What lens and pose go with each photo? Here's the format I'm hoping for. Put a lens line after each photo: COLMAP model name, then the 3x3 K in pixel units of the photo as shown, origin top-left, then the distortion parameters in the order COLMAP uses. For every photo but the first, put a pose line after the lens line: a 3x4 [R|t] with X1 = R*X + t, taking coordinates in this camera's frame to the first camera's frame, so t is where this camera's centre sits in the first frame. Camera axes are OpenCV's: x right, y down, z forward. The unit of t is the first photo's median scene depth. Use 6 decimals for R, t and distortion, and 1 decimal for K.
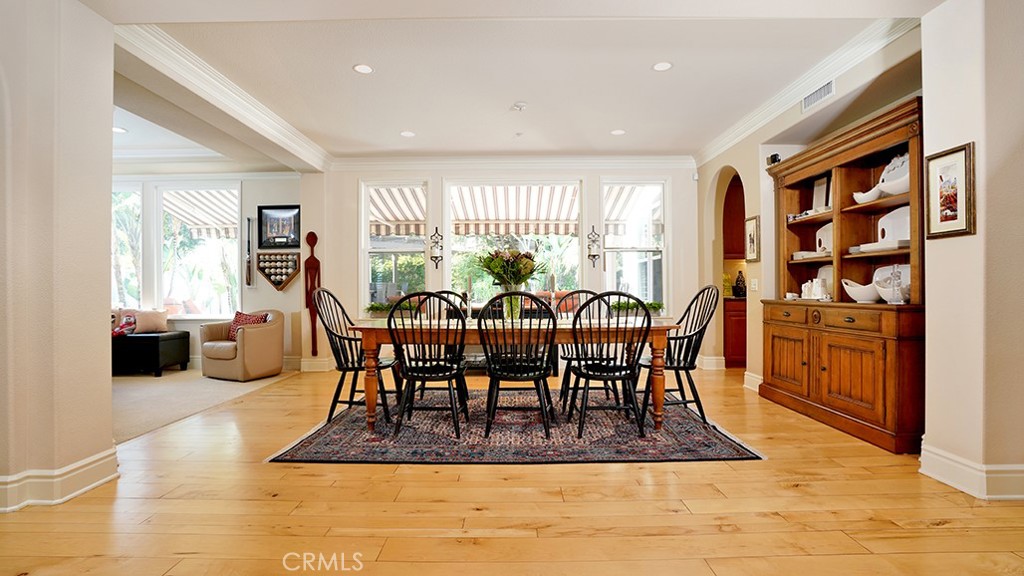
lens RADIAL K [[478.7, 0, 512.0], [0, 478.7, 288.0], [0, 0, 1]] dist [-0.072068, 0.029478]
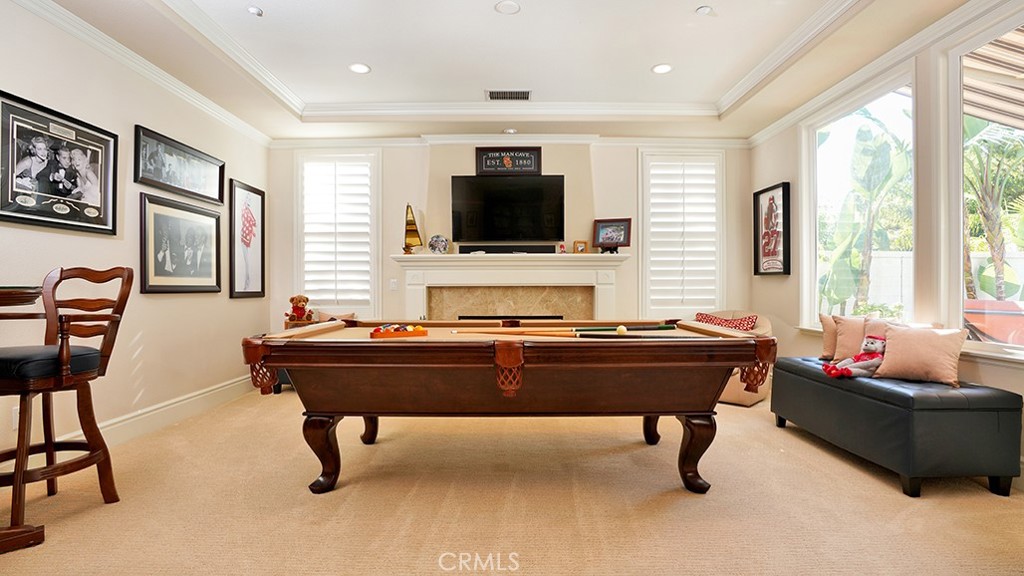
lens RADIAL K [[478.7, 0, 512.0], [0, 478.7, 288.0], [0, 0, 1]] dist [-0.072068, 0.029478]
pose [[-0.003117, 0.009304, -0.999952, -0.561361], [0.003959, 0.999949, 0.009292, 0.005738], [0.999987, -0.003929, -0.003153, 1.012050]]
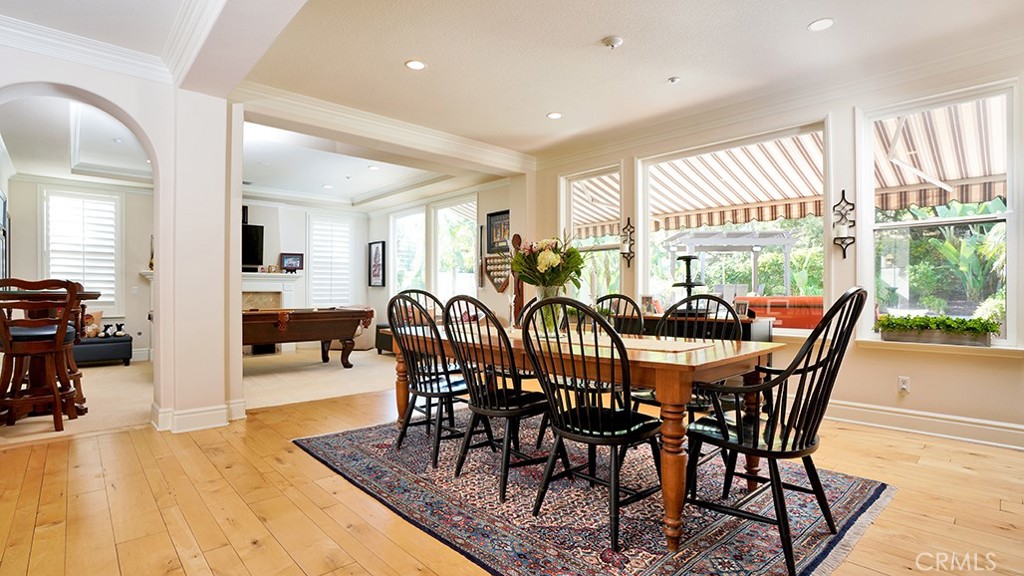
lens RADIAL K [[489.2, 0, 514.5], [0, 489.2, 291.3], [0, 0, 1]] dist [-0.077854, 0.032722]
pose [[0.687003, 0.004752, -0.726639, 0.554034], [-0.002862, 0.999989, 0.003834, -0.001262], [0.726649, -0.000555, 0.687009, 0.463348]]
